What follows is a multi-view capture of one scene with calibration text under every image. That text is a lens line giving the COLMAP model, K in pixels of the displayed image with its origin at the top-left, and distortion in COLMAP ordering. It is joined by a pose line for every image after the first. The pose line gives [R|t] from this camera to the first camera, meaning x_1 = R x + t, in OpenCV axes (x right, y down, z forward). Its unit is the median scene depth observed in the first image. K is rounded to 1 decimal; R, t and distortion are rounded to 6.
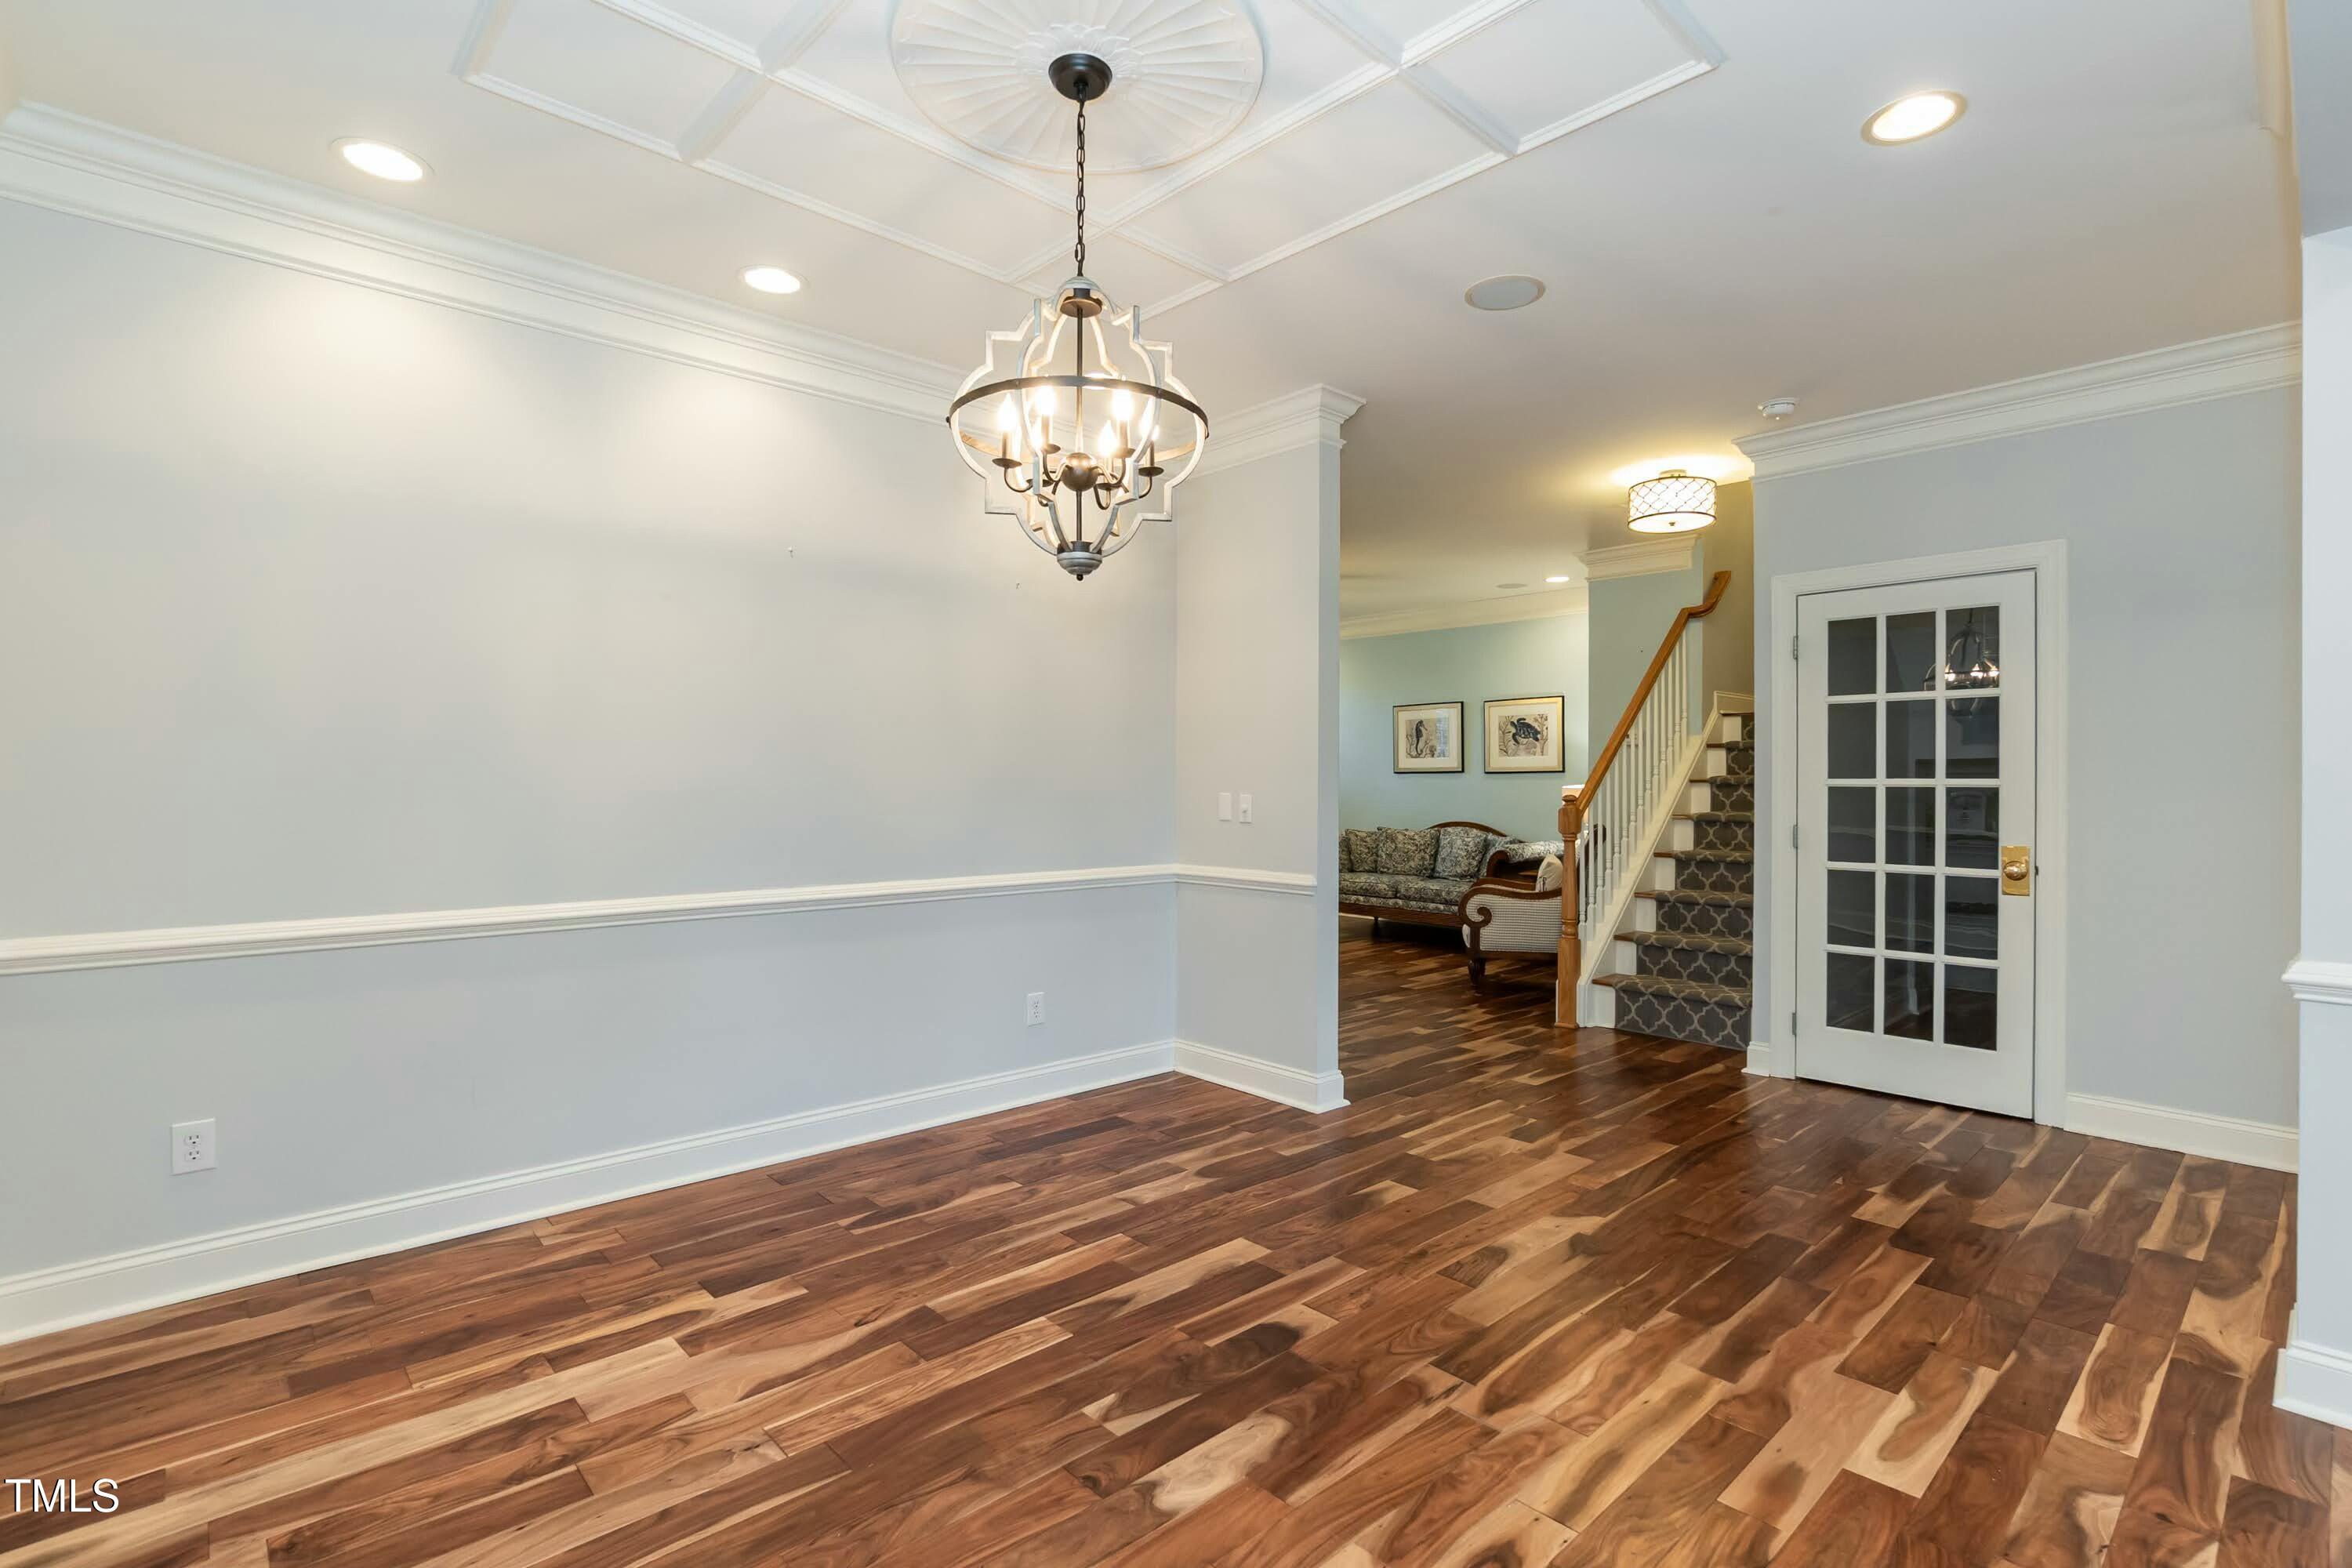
lens RADIAL K [[1029.0, 0, 1121.0], [0, 1029.0, 784.2], [0, 0, 1]] dist [-0.019614, 0.000162]
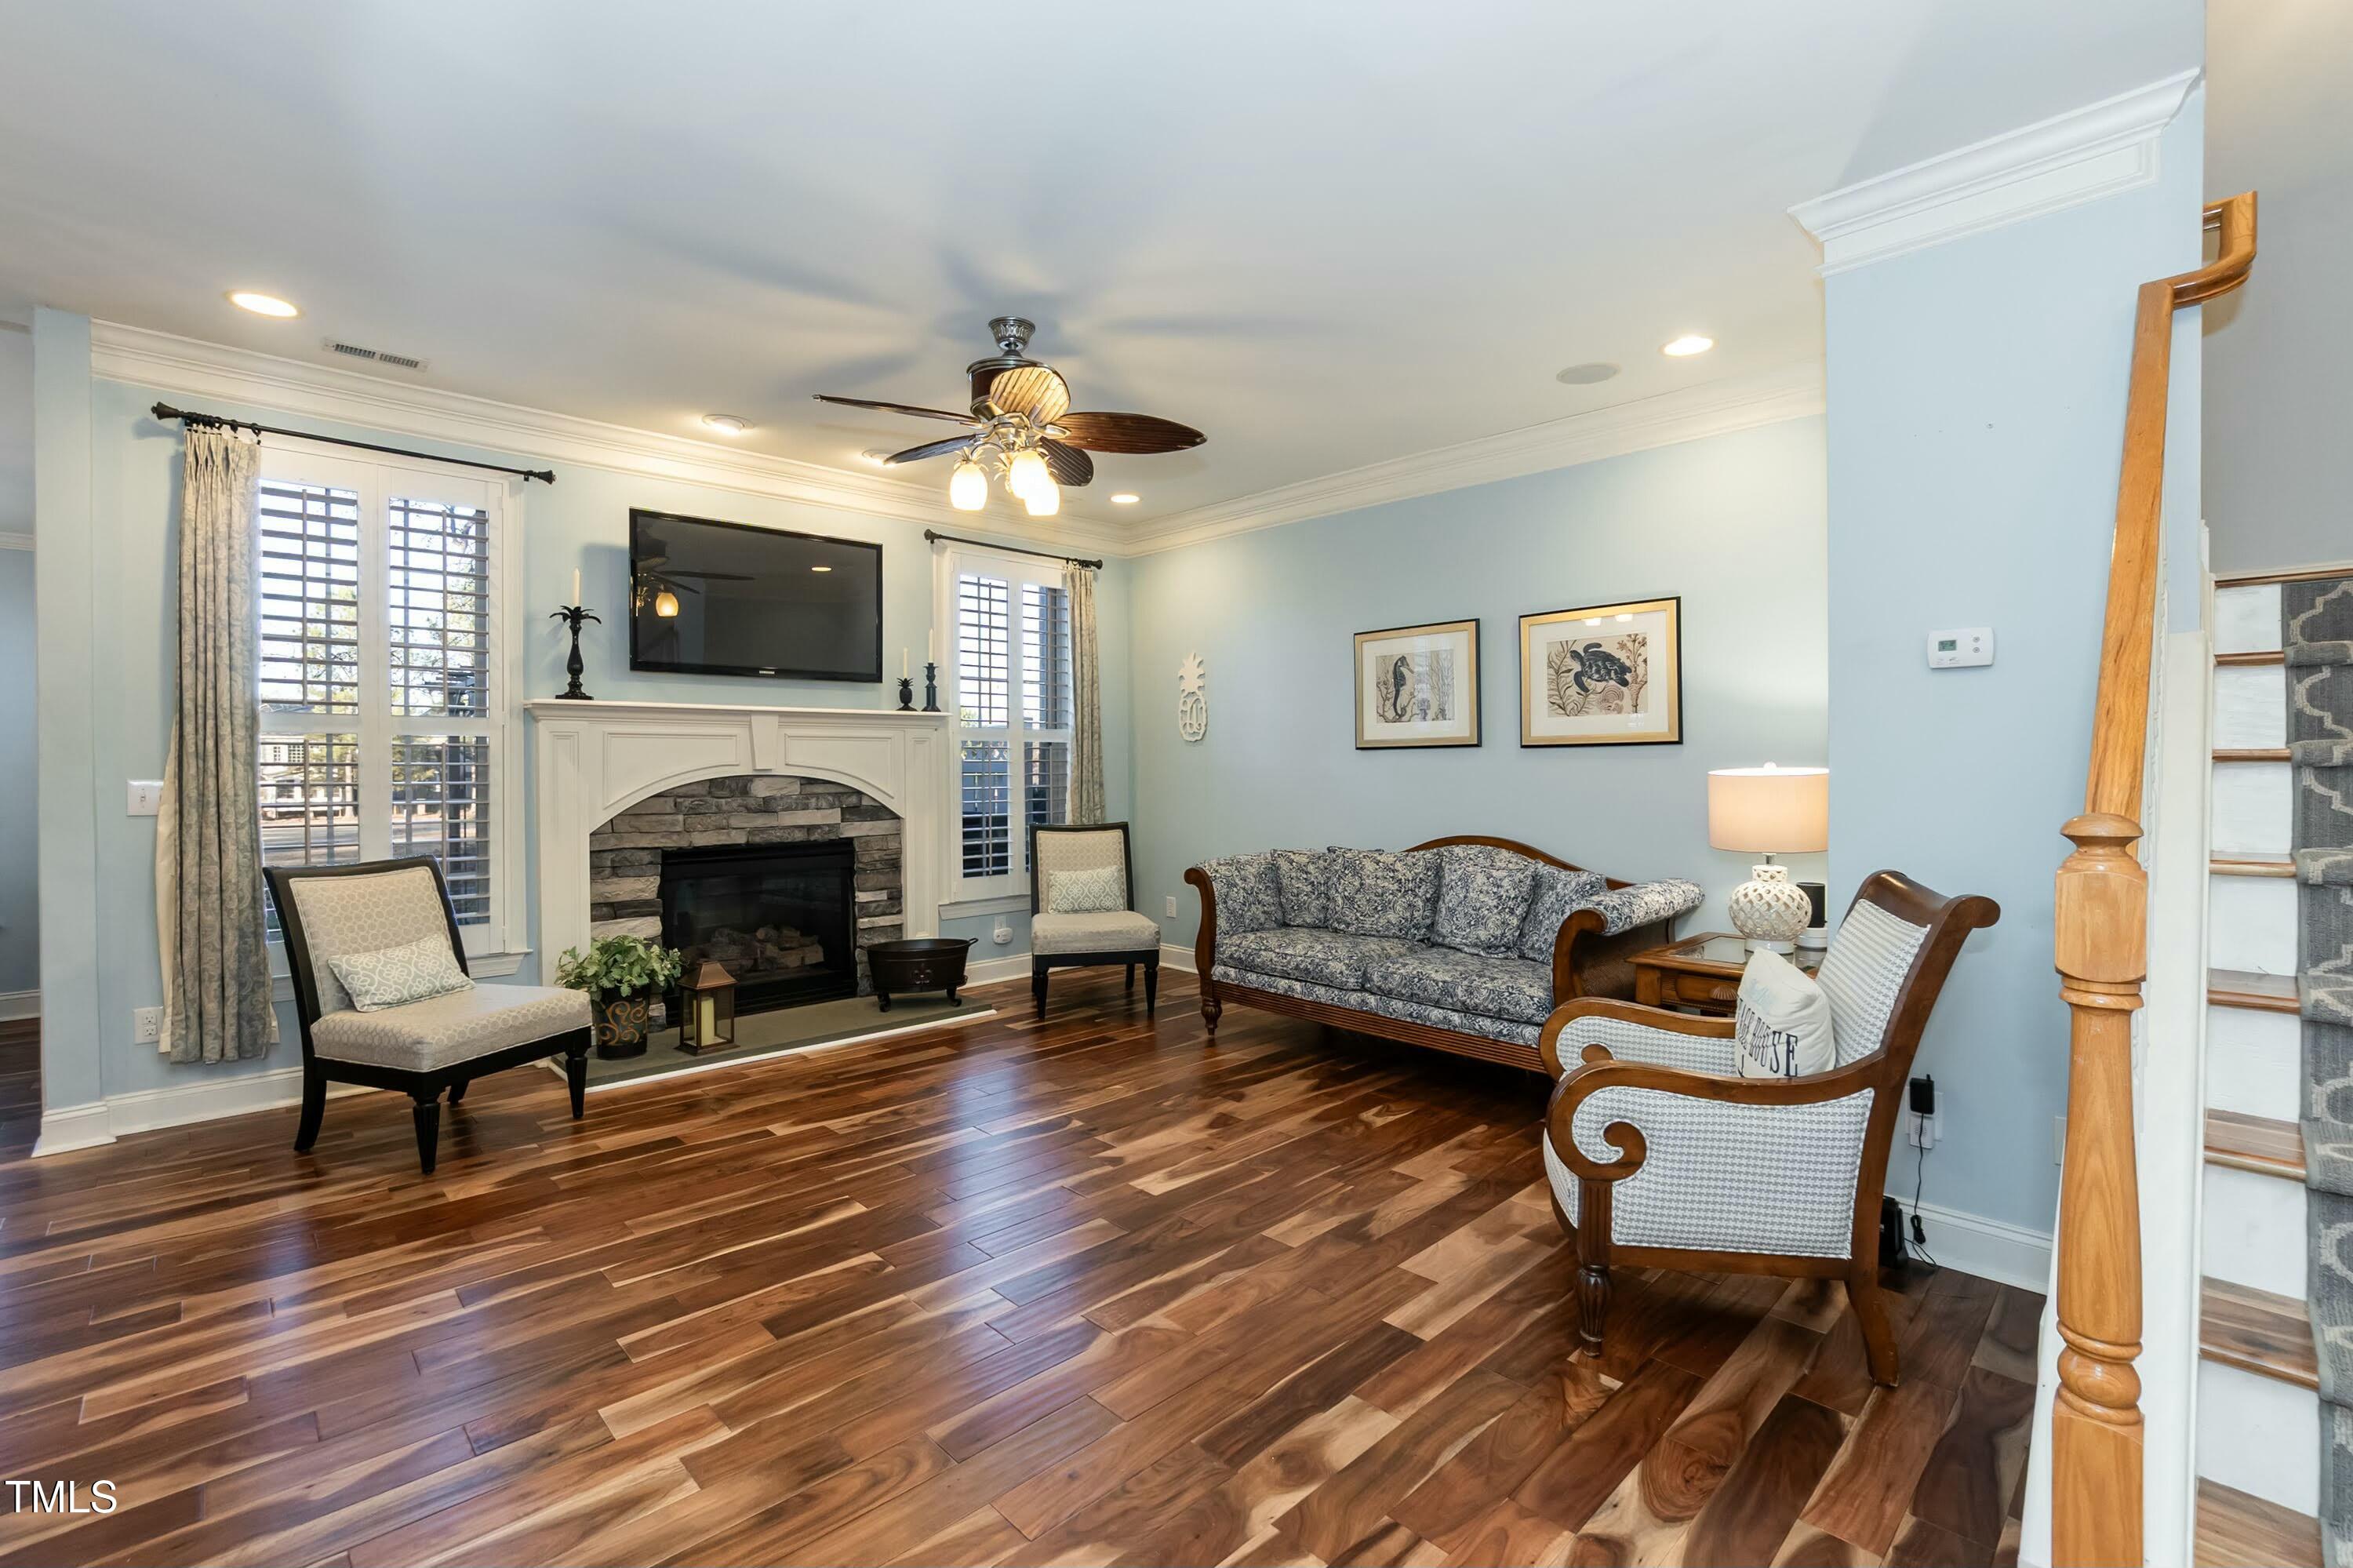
lens RADIAL K [[1017.1, 0, 1182.4], [0, 1017.1, 768.3], [0, 0, 1]] dist [-0.032708, 0.010637]
pose [[0.995197, -0.002397, 0.097867, 0.125704], [0.002292, 0.999997, 0.001183, -0.000735], [-0.097869, -0.000953, 0.995199, 0.494122]]
